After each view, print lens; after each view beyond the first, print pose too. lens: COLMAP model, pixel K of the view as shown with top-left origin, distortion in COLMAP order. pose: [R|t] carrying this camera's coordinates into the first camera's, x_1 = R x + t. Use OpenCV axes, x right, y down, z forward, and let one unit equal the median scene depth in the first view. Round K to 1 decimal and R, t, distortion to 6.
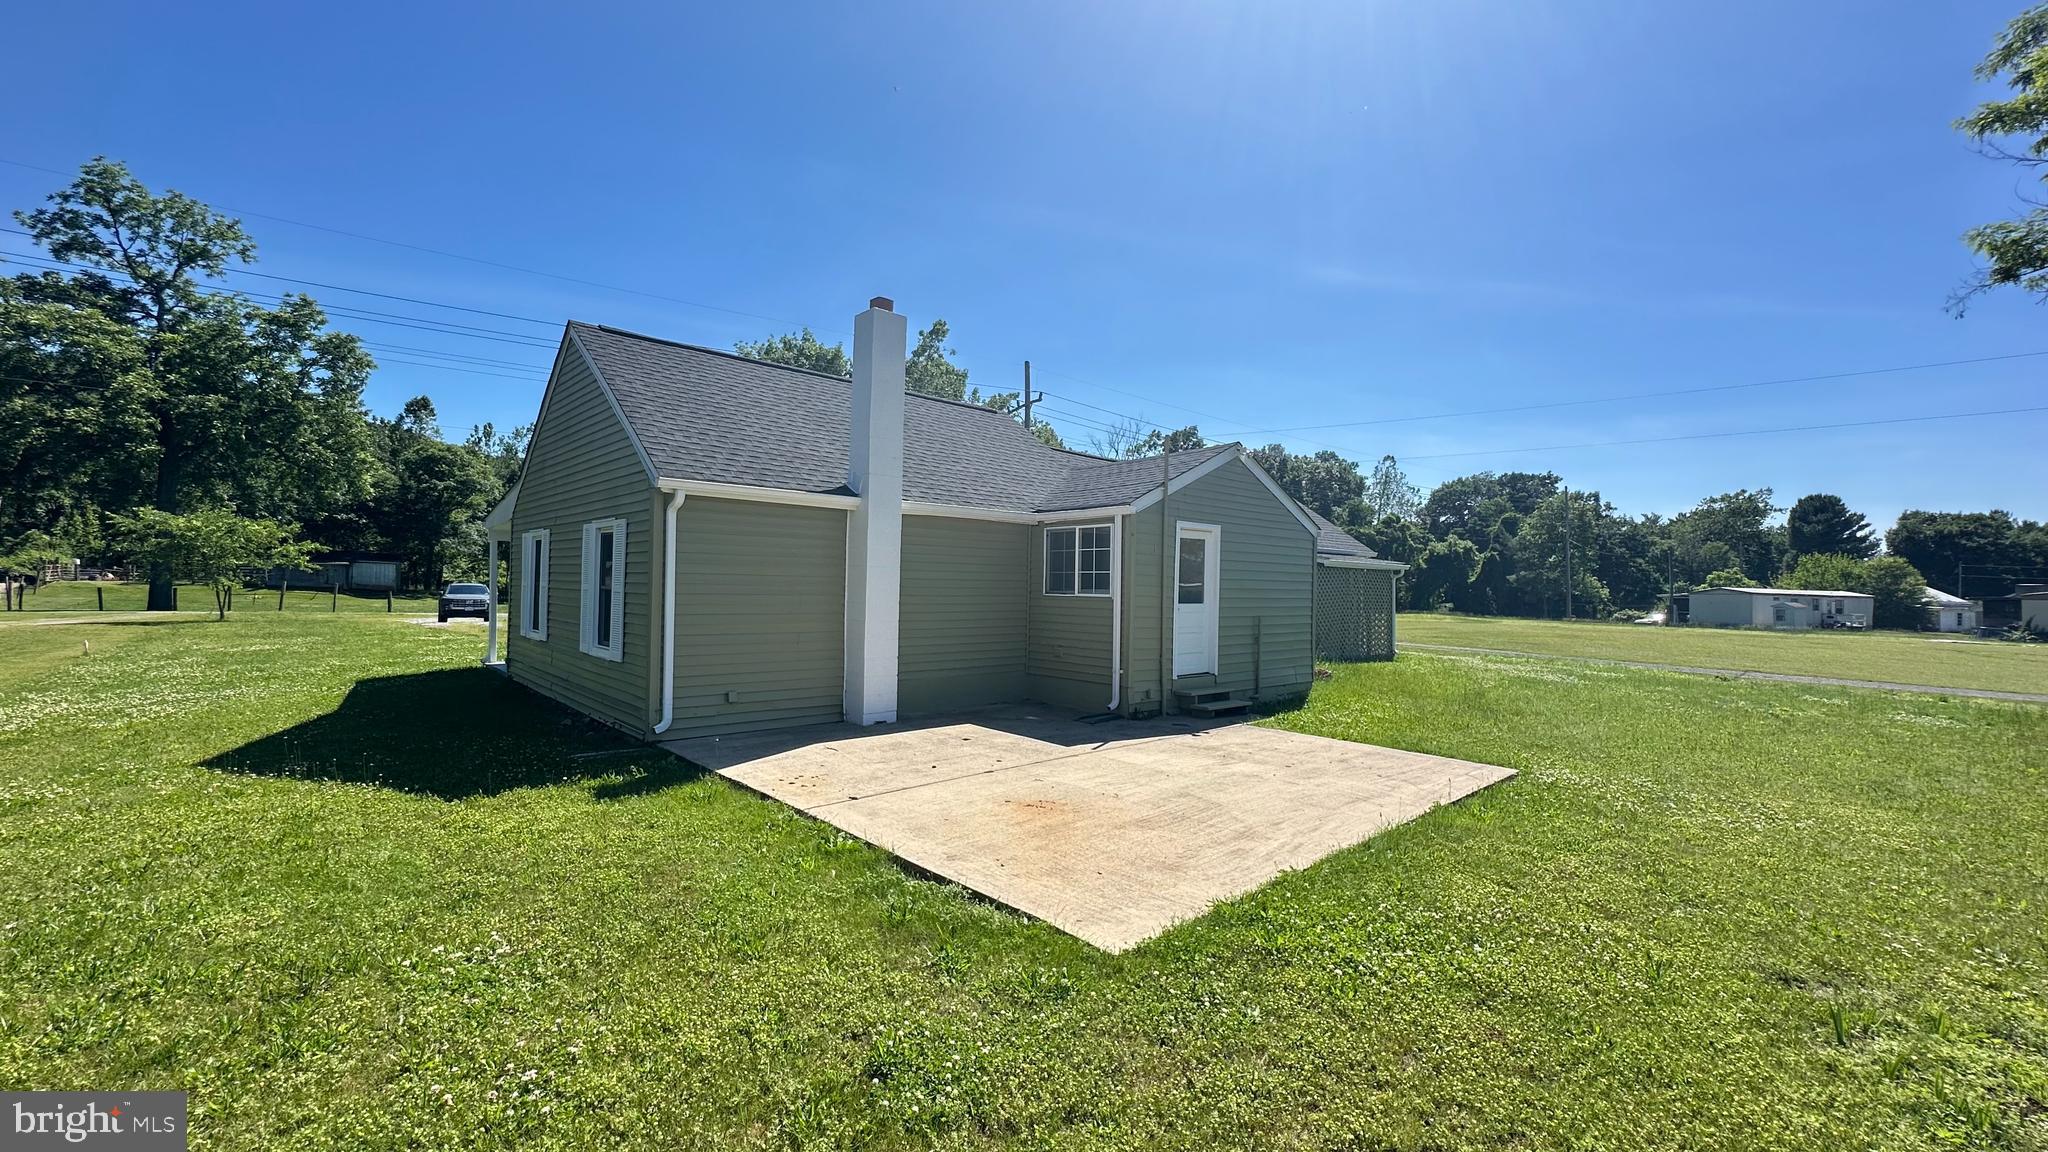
lens RADIAL K [[818.8, 0, 1019.6], [0, 818.8, 570.7], [0, 0, 1]] dist [0.000411, 0.001301]
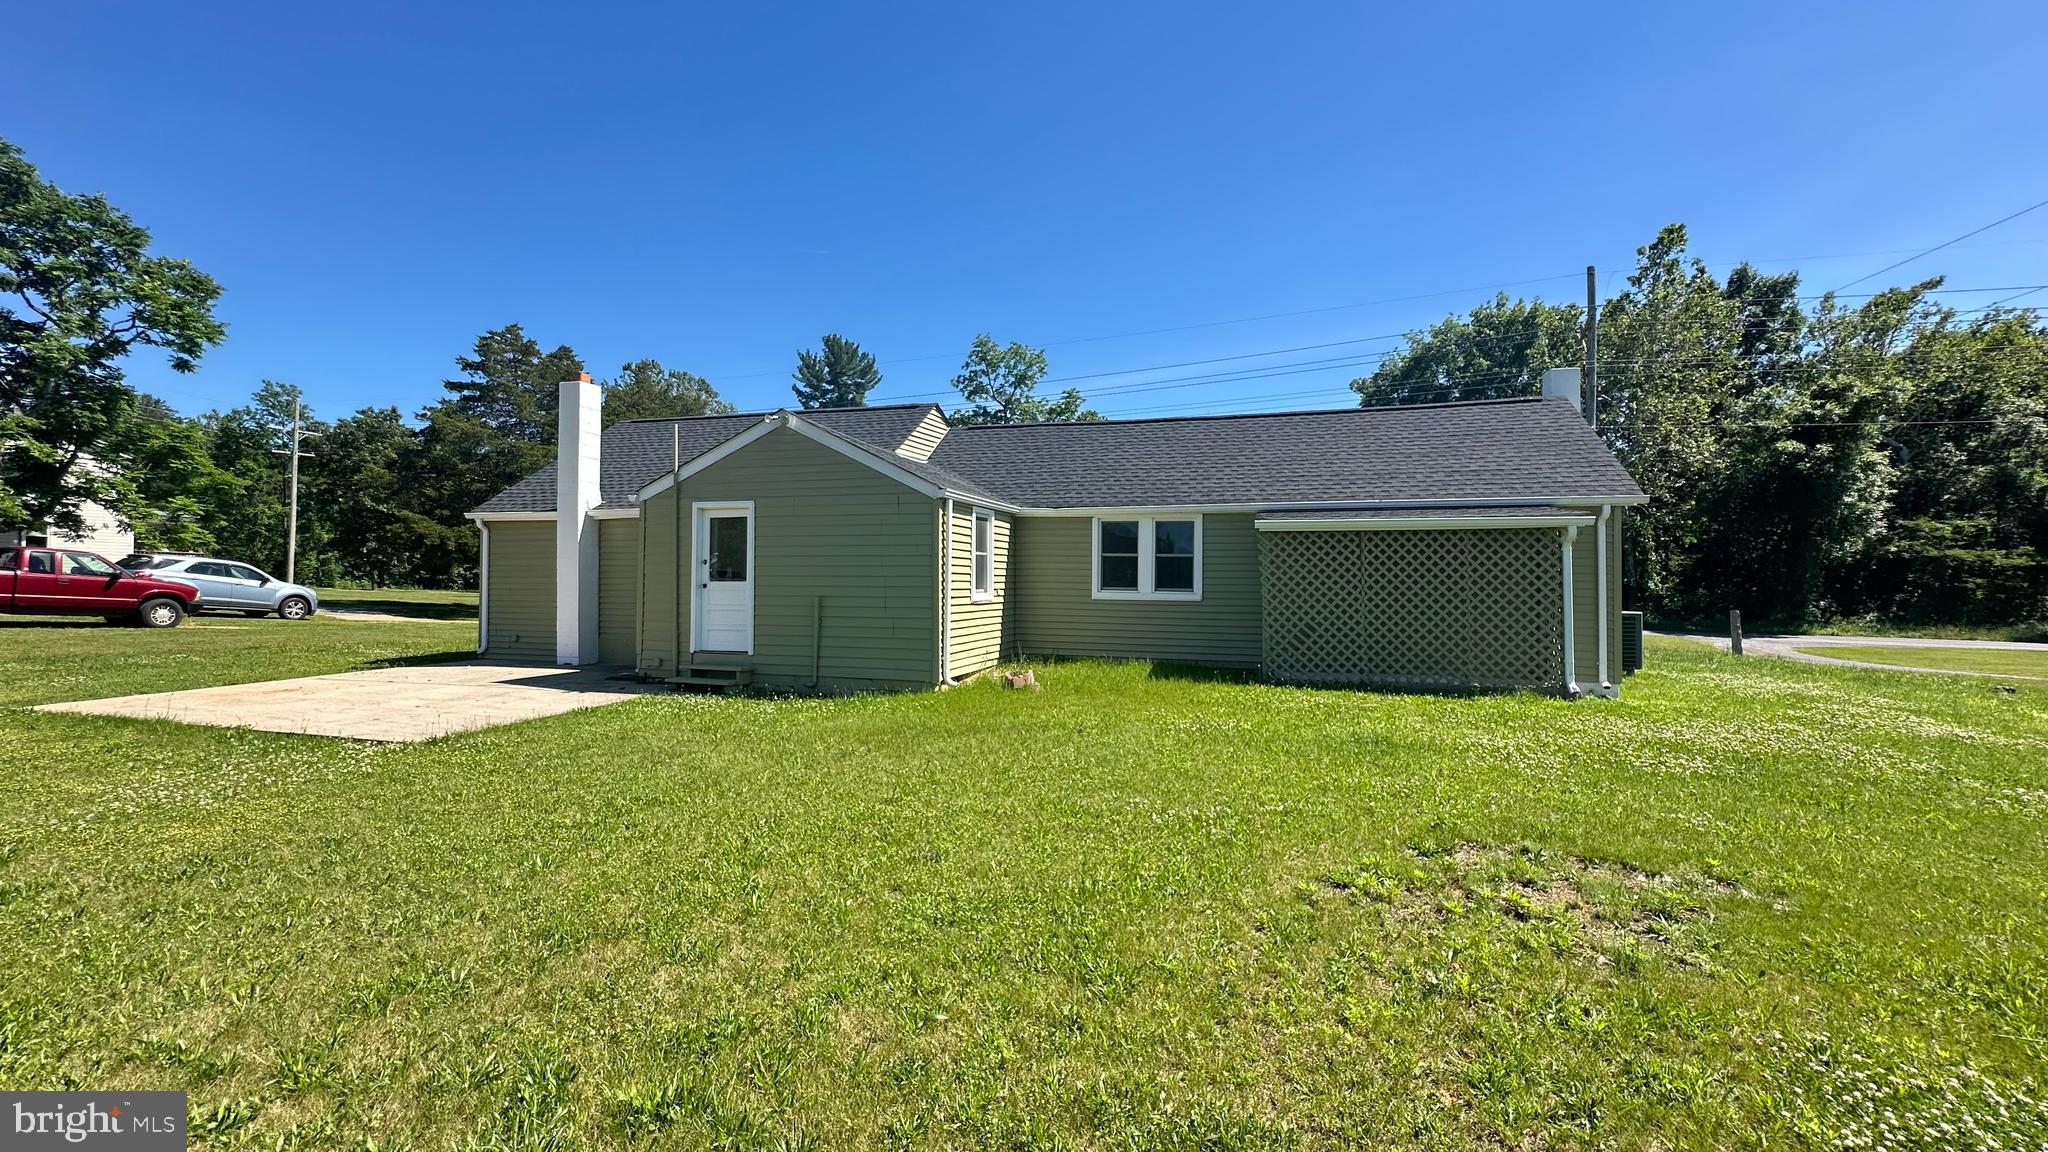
lens RADIAL K [[818.8, 0, 1019.6], [0, 818.8, 575.1], [0, 0, 1]] dist [0.000411, 0.001301]
pose [[0.520597, -0.022385, -0.853509, 0.330951], [0.012728, 0.999749, -0.018457, 0.014774], [0.853708, -0.001255, 0.520751, 0.203753]]
